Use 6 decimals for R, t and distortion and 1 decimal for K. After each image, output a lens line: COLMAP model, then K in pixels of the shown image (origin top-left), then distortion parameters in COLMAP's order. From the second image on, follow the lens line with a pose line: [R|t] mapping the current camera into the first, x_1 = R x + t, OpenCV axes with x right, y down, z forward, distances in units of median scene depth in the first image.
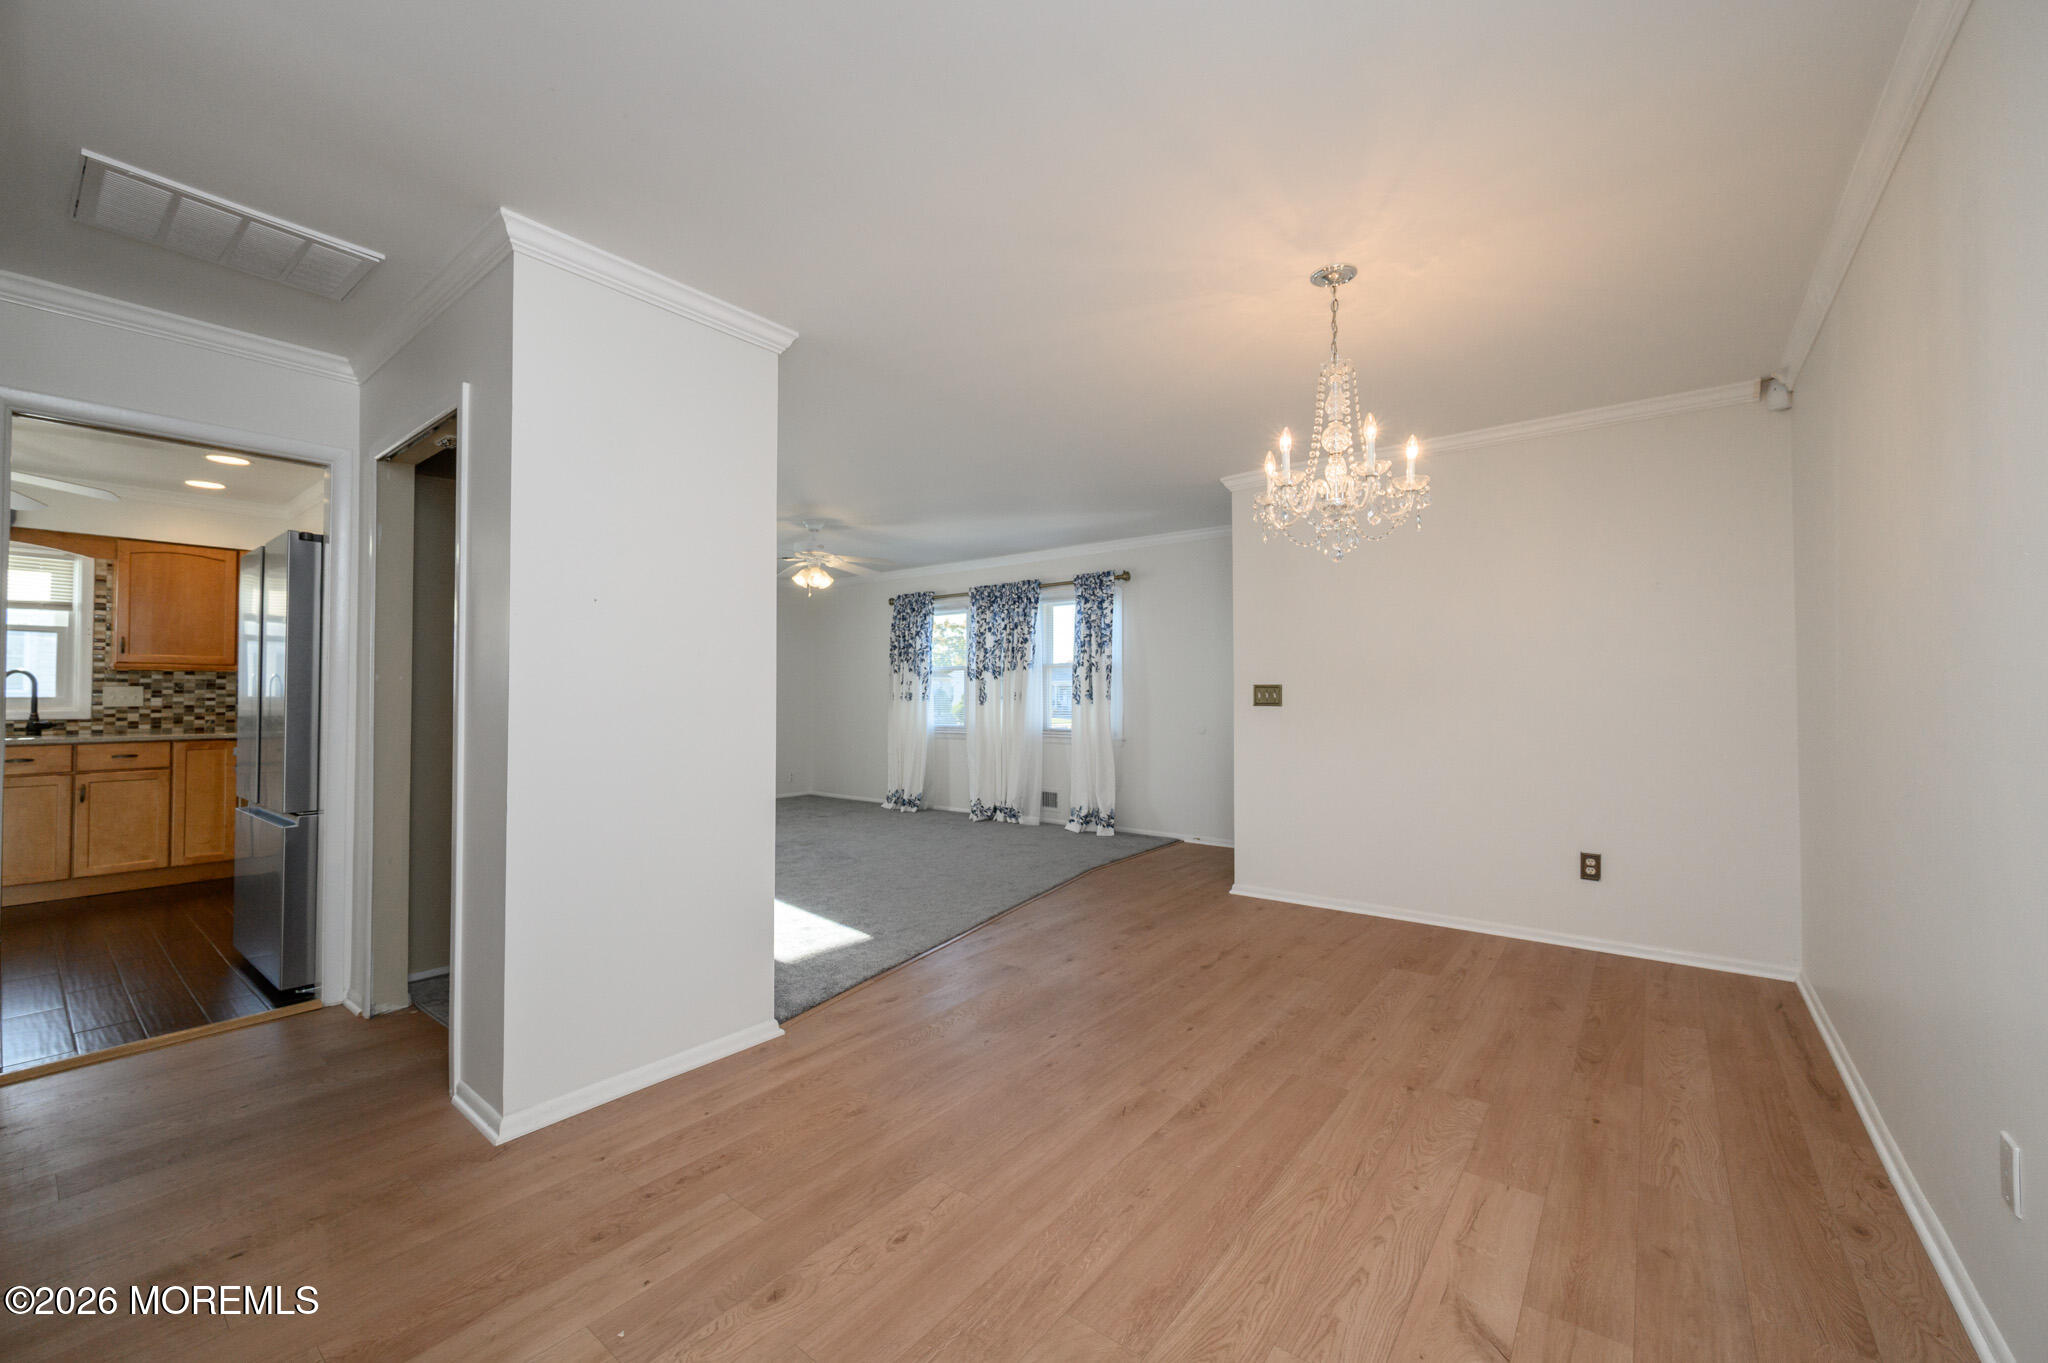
lens RADIAL K [[806.6, 0, 1024.0], [0, 806.6, 681.5], [0, 0, 1]] dist [-0.000995, 0.000122]
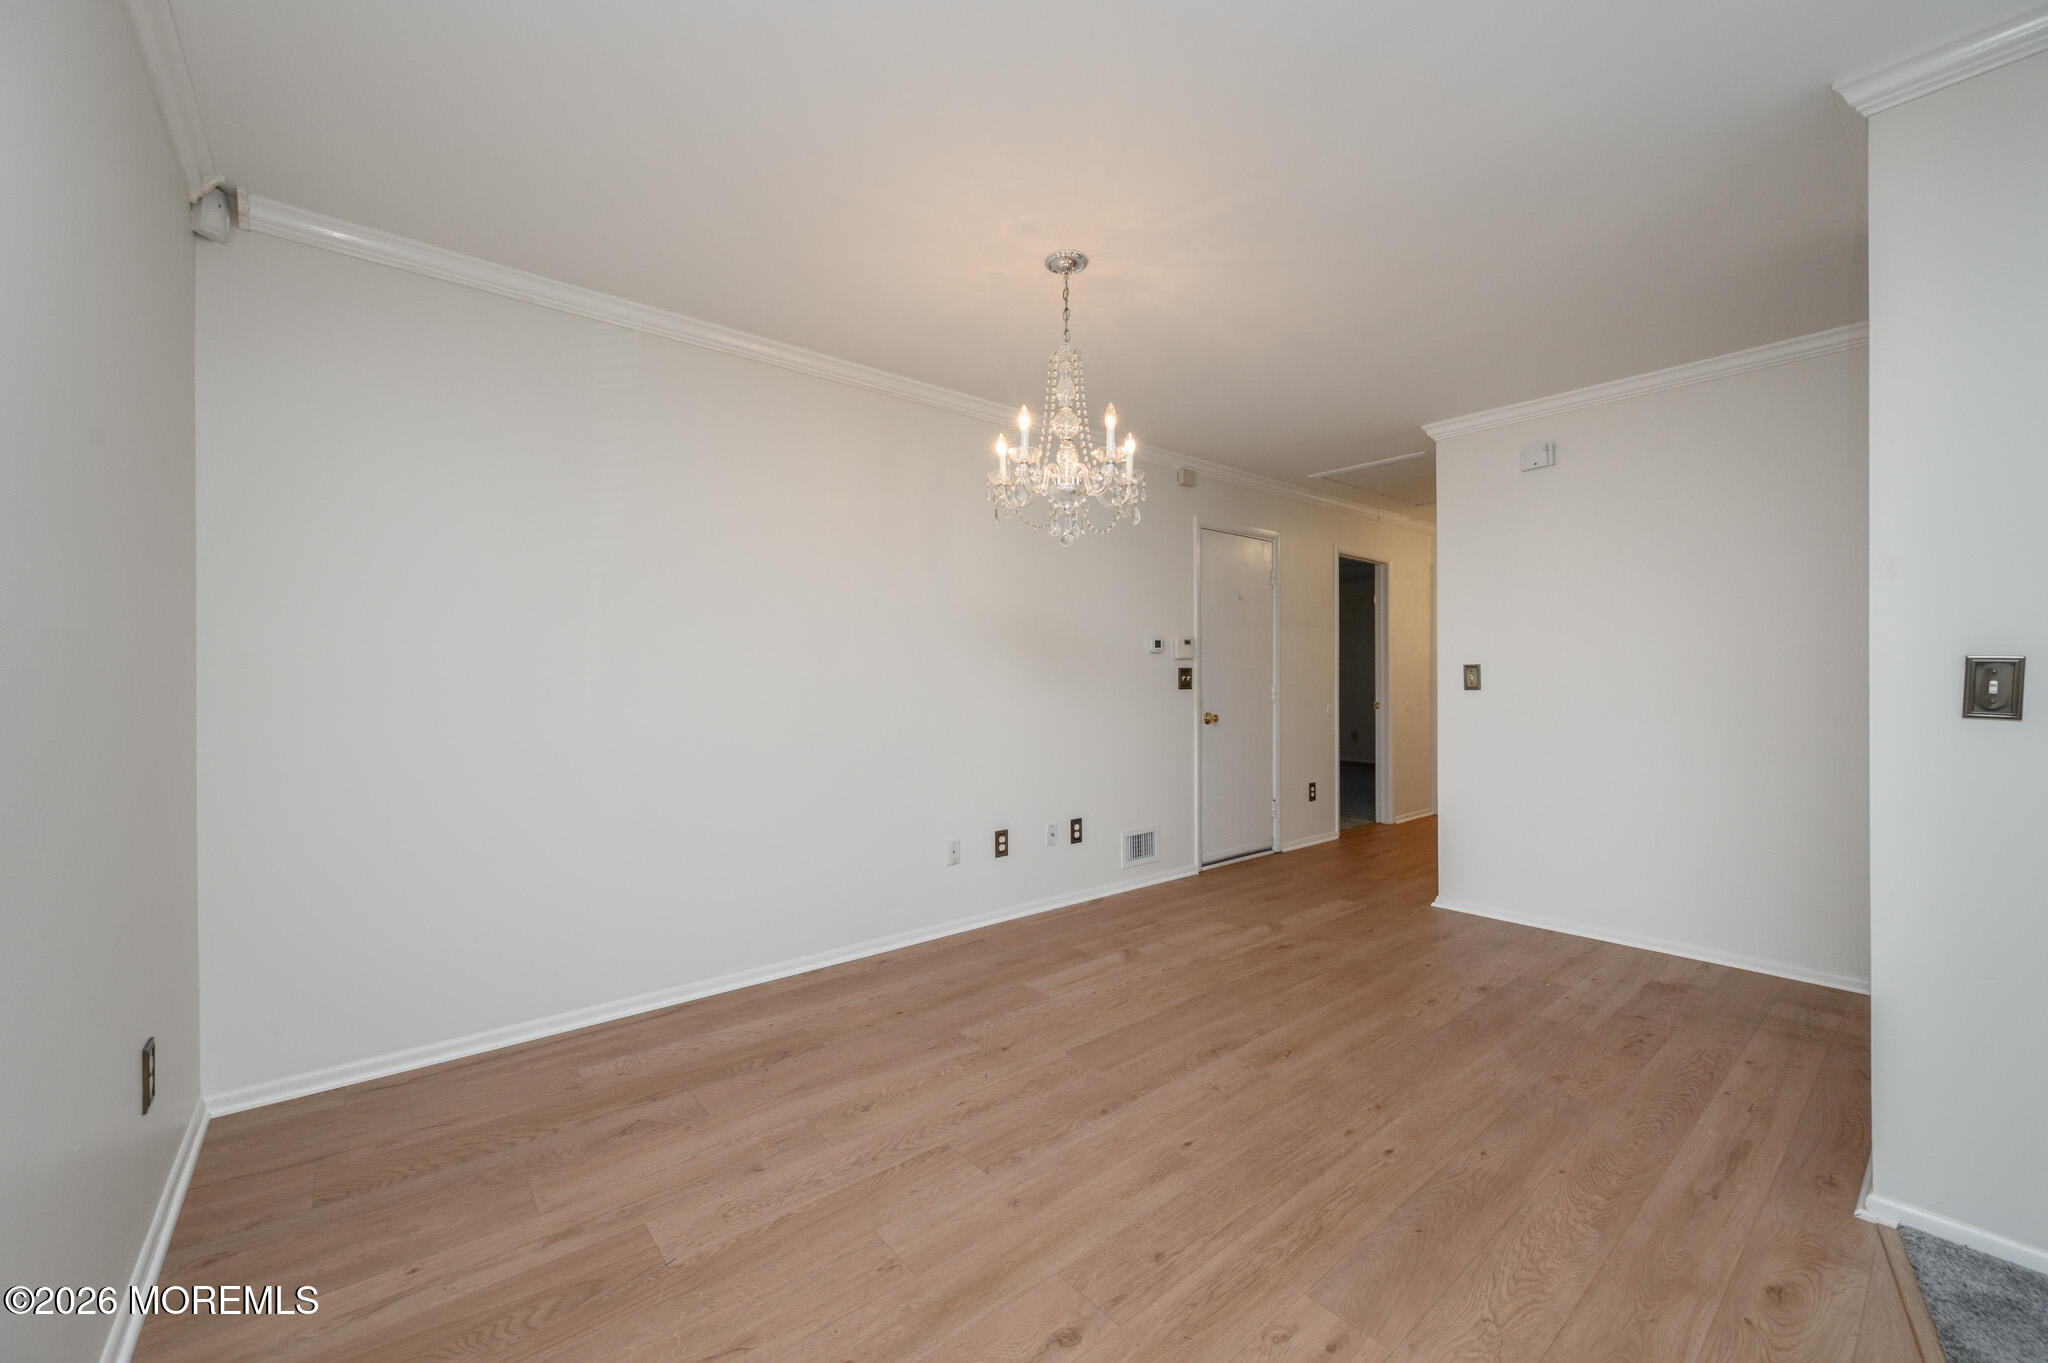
lens RADIAL K [[806.6, 0, 1024.0], [0, 806.6, 681.5], [0, 0, 1]] dist [-0.000995, 0.000122]
pose [[-0.977891, 0.004766, 0.209060, 0.228900], [0.001966, 0.999906, -0.013599, 0.036883], [-0.209105, -0.012887, -0.977808, 2.018489]]
